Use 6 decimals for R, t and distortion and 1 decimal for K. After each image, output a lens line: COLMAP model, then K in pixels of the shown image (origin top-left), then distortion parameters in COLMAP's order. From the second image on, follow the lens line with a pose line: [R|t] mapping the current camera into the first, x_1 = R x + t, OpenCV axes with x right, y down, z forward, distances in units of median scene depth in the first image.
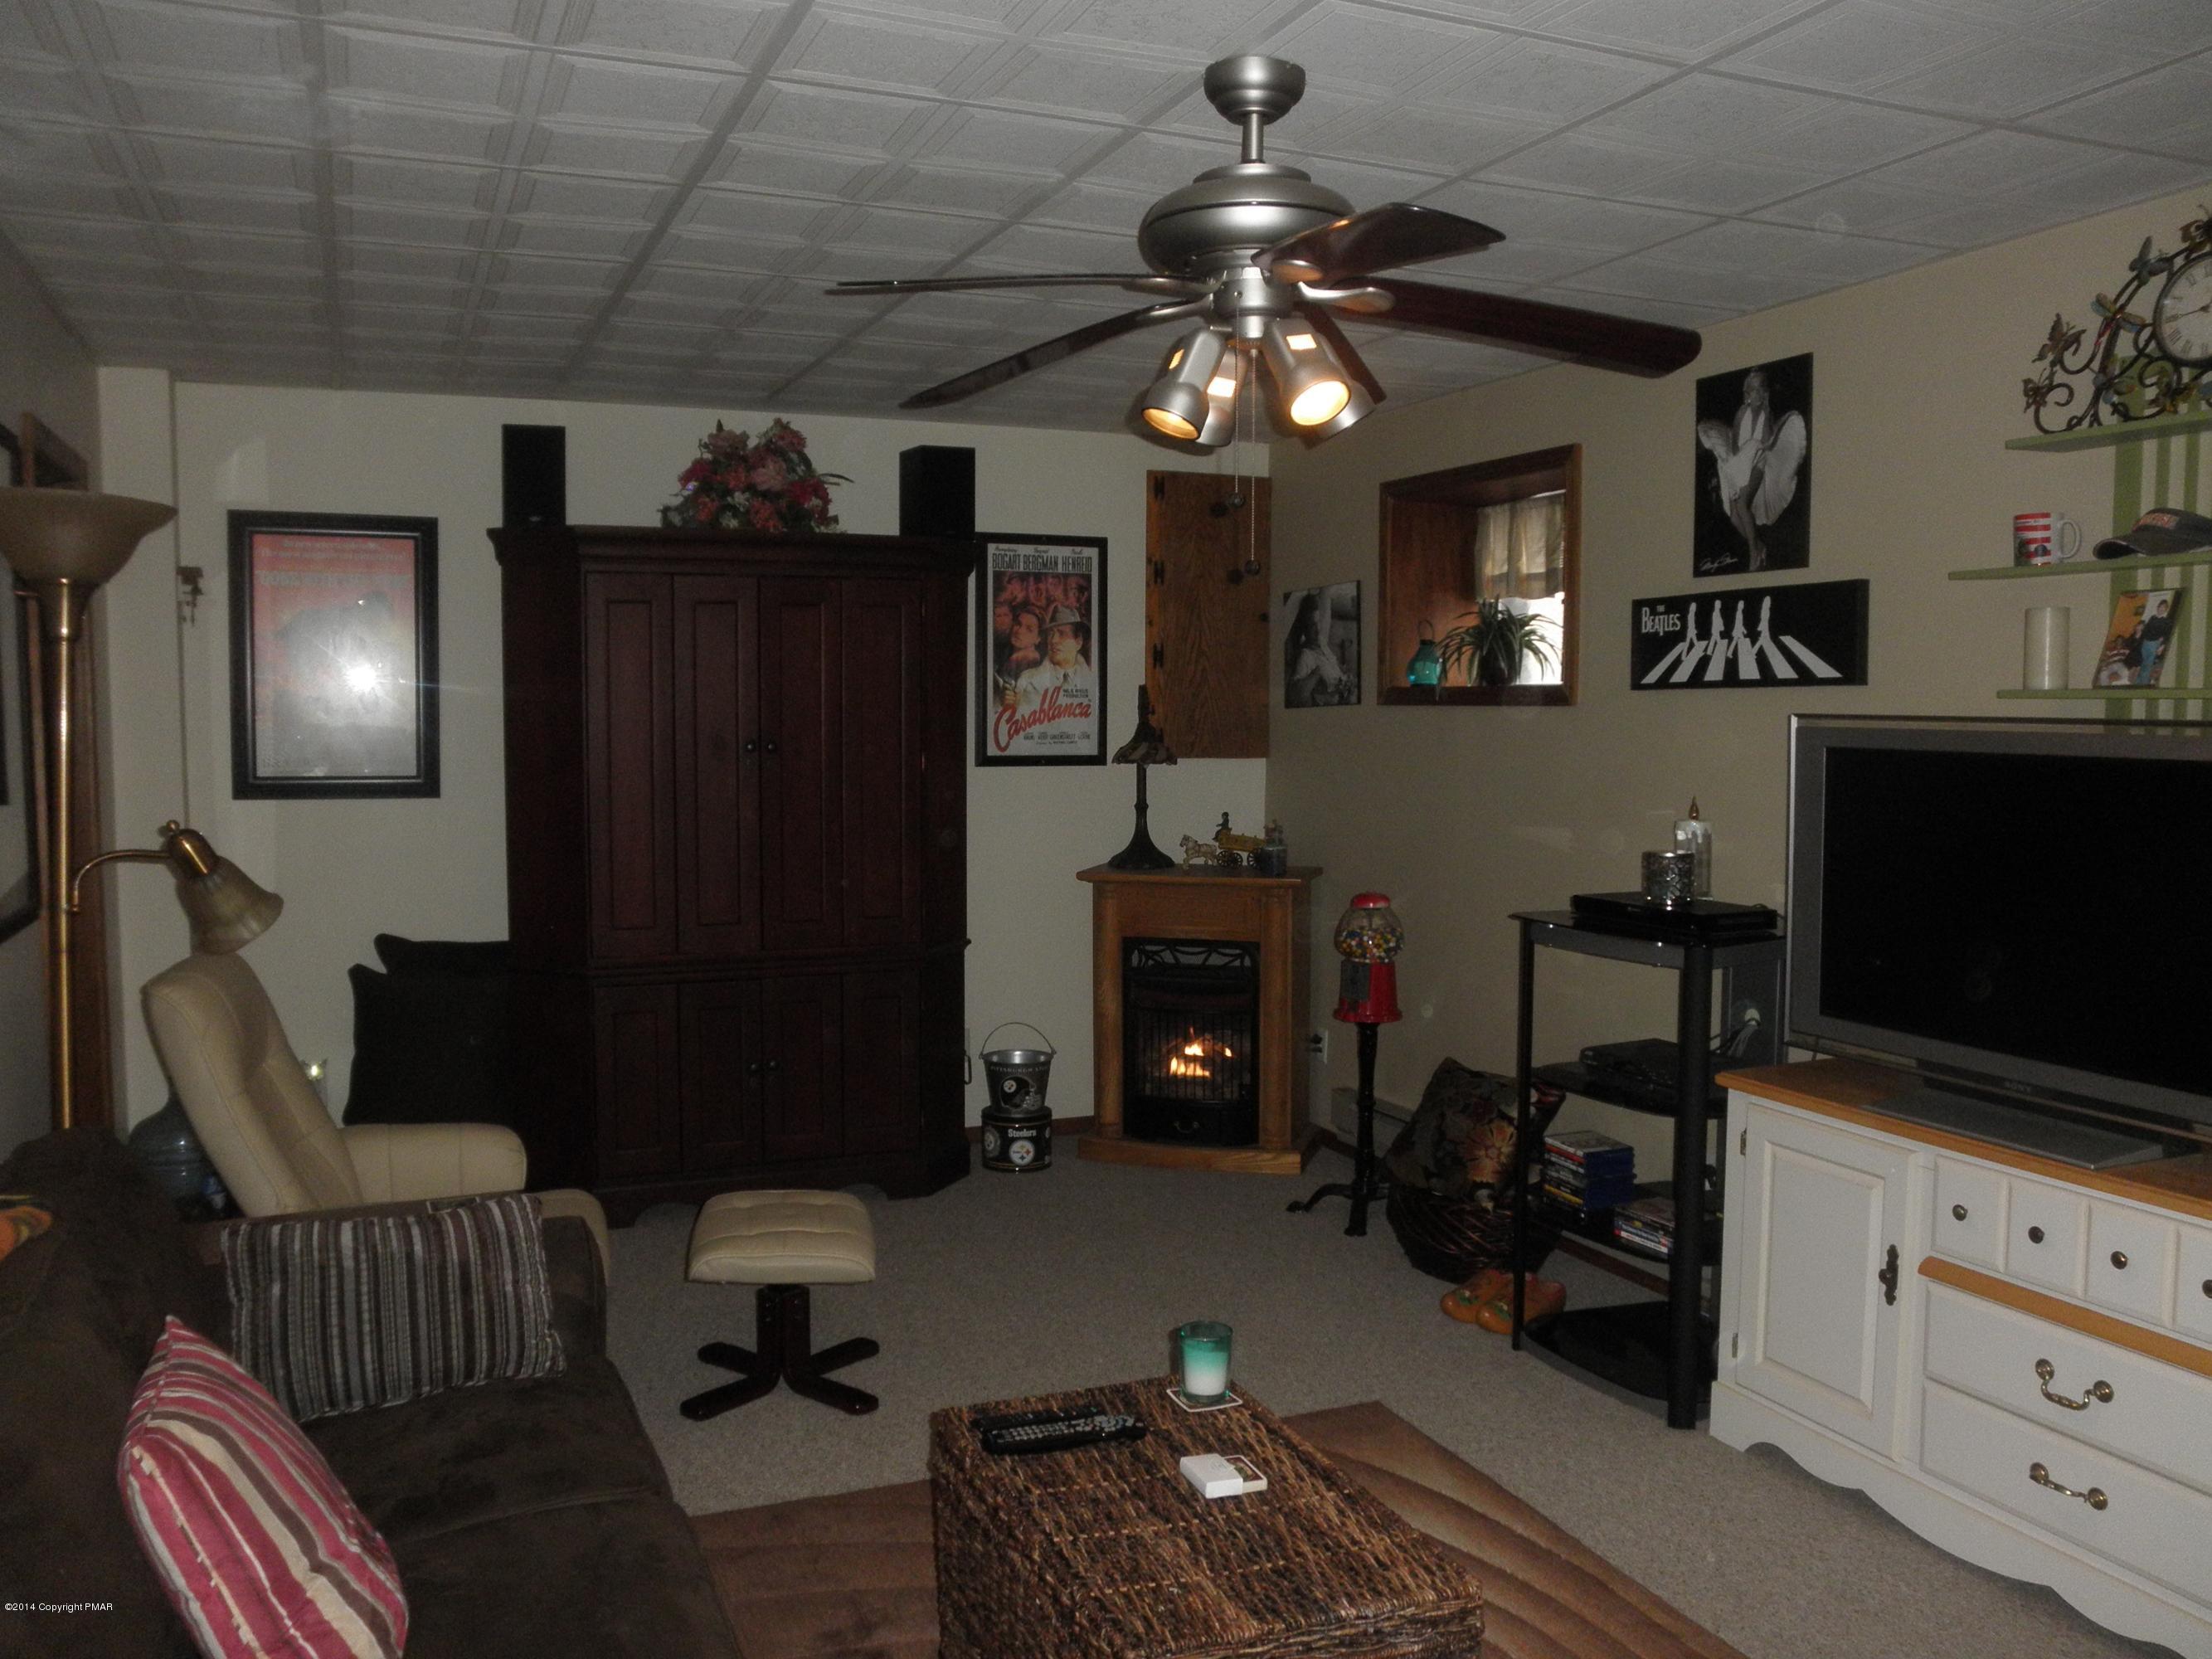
lens RADIAL K [[1846.3, 0, 1104.6], [0, 1846.3, 833.2], [0, 0, 1]] dist [-0.101580, 0.031981]
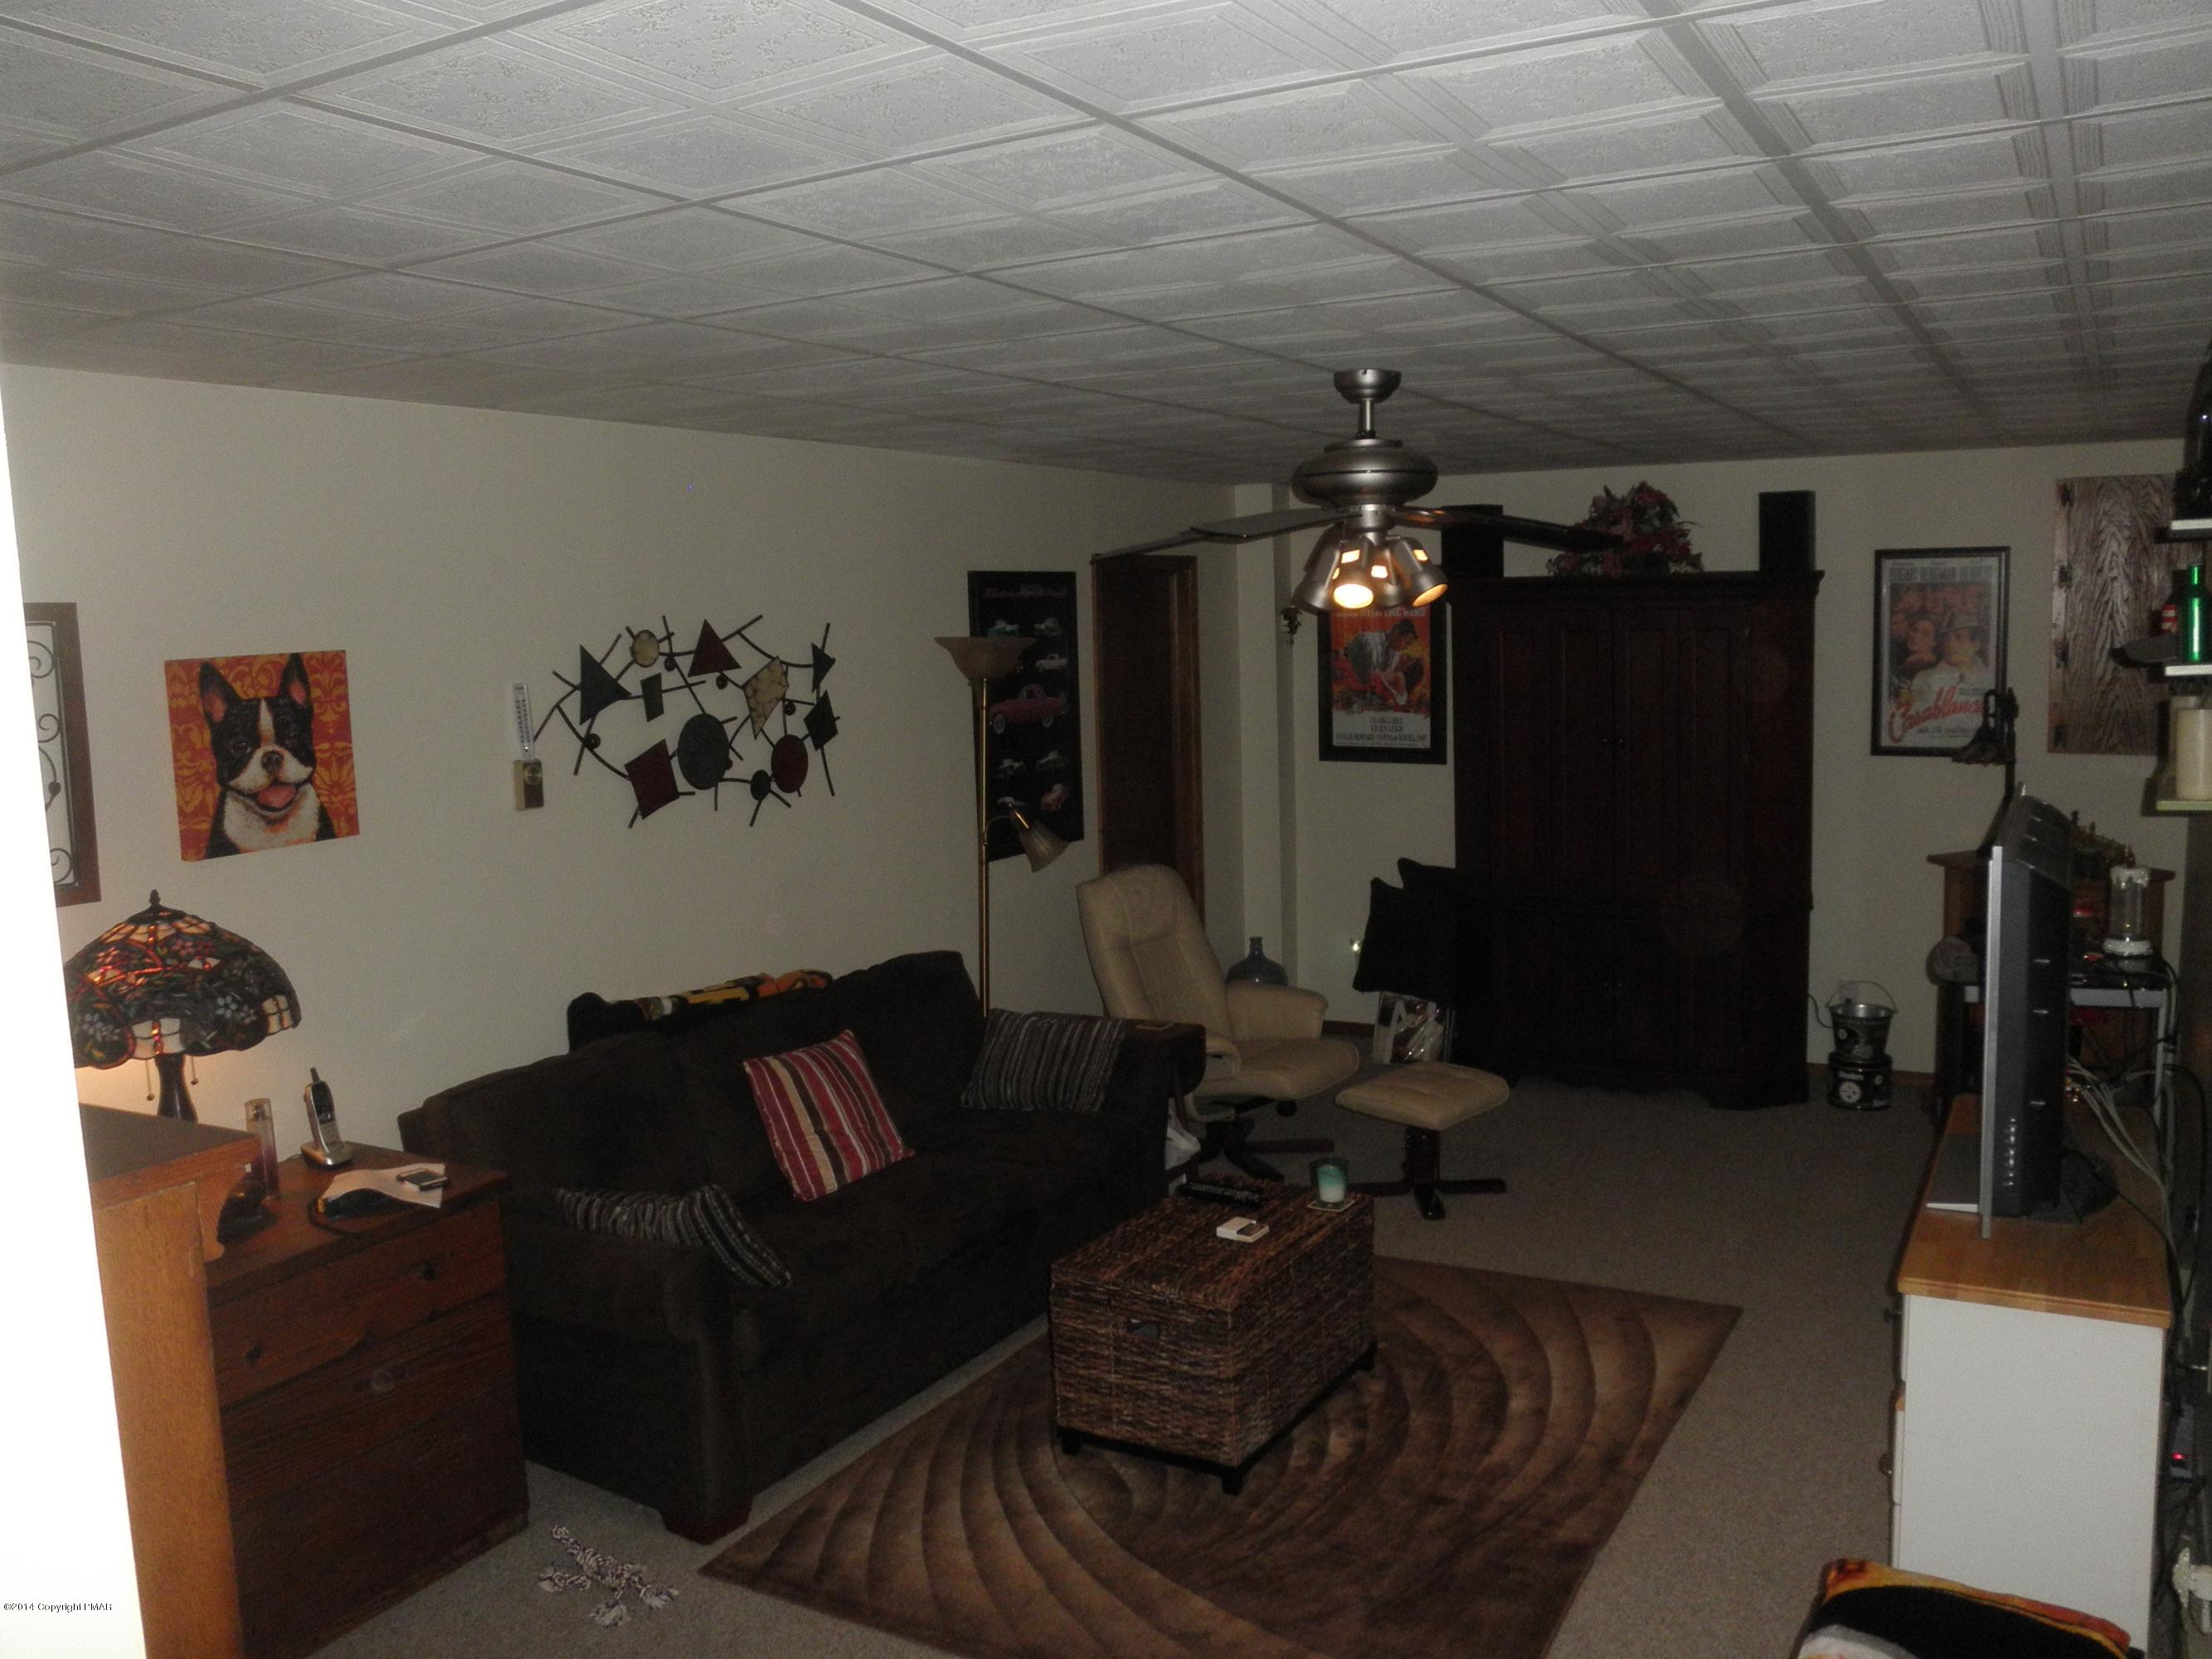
lens RADIAL K [[1846.3, 0, 1116.5], [0, 1846.3, 827.0], [0, 0, 1]] dist [-0.101580, 0.031981]
pose [[0.625765, 0.073120, -0.776577, 0.534567], [-0.026600, 0.997018, 0.072442, -0.063224], [0.779558, -0.024675, 0.625843, -0.074098]]
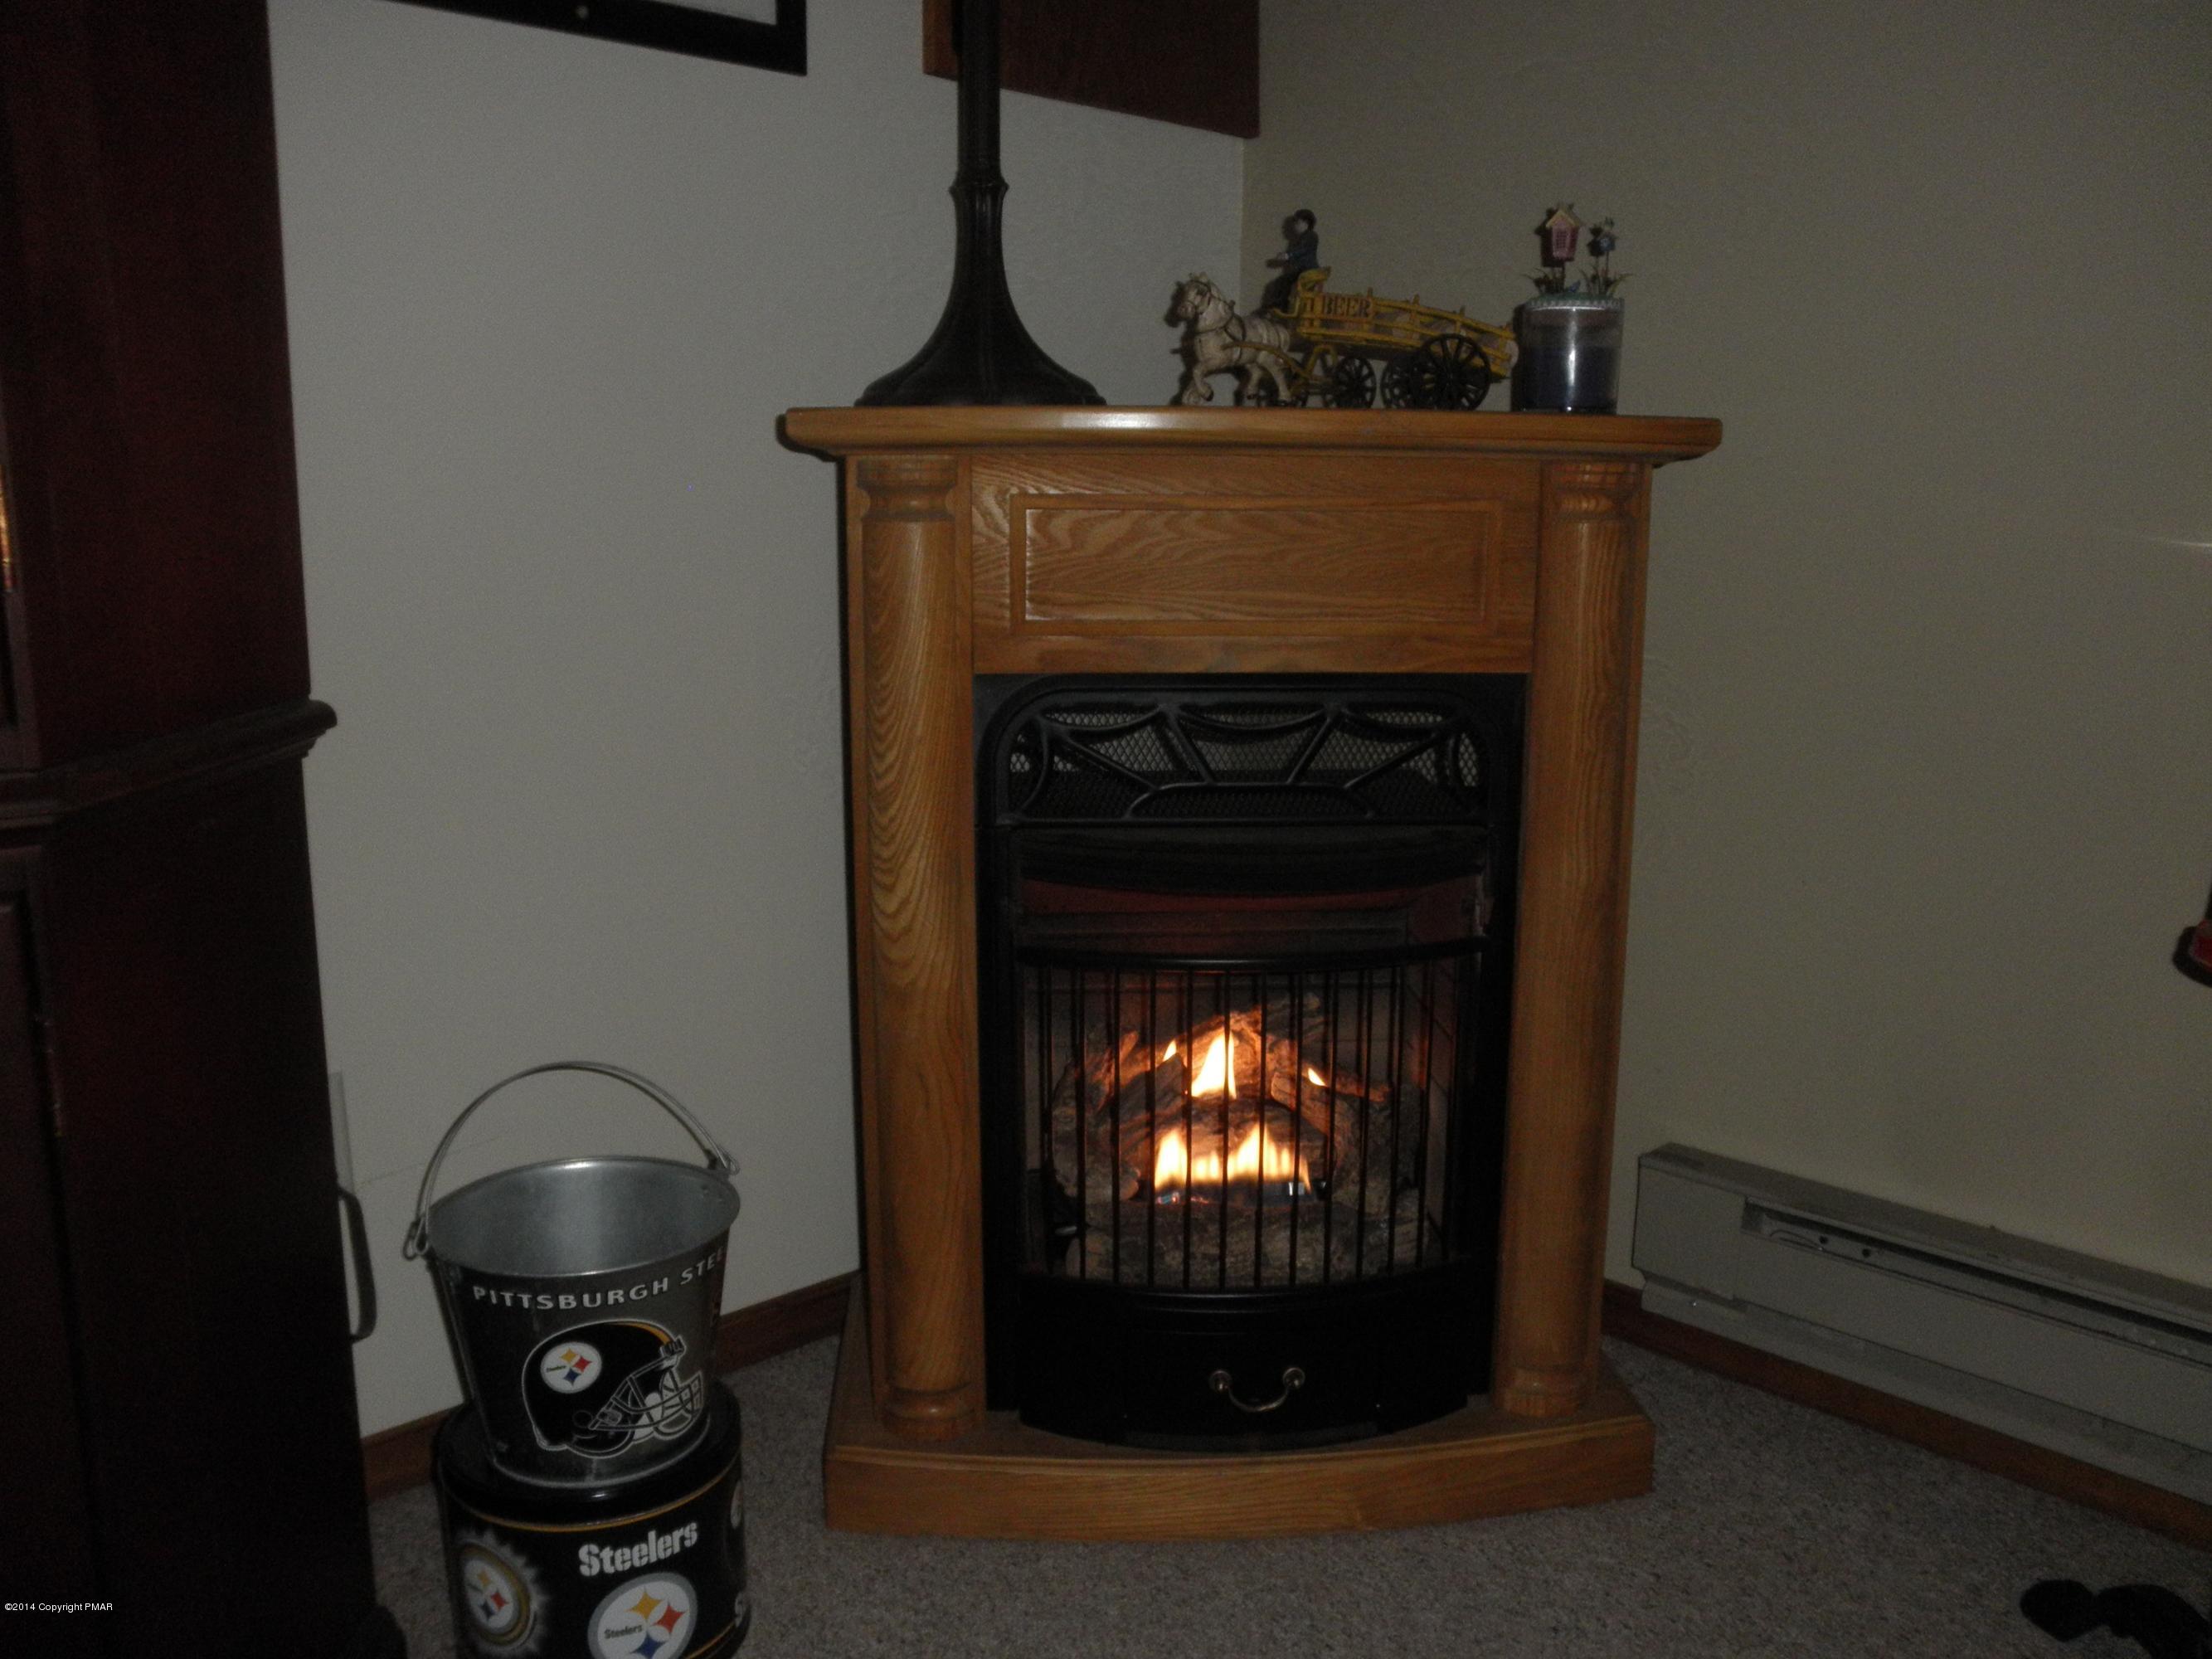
lens RADIAL K [[1846.3, 0, 1107.6], [0, 1846.3, 829.1], [0, 0, 1]] dist [-0.101580, 0.031981]
pose [[0.943743, -0.062084, 0.324799, -0.055455], [0.015876, 0.989592, 0.143024, 0.041196], [-0.330298, -0.129821, 0.934906, 0.756514]]
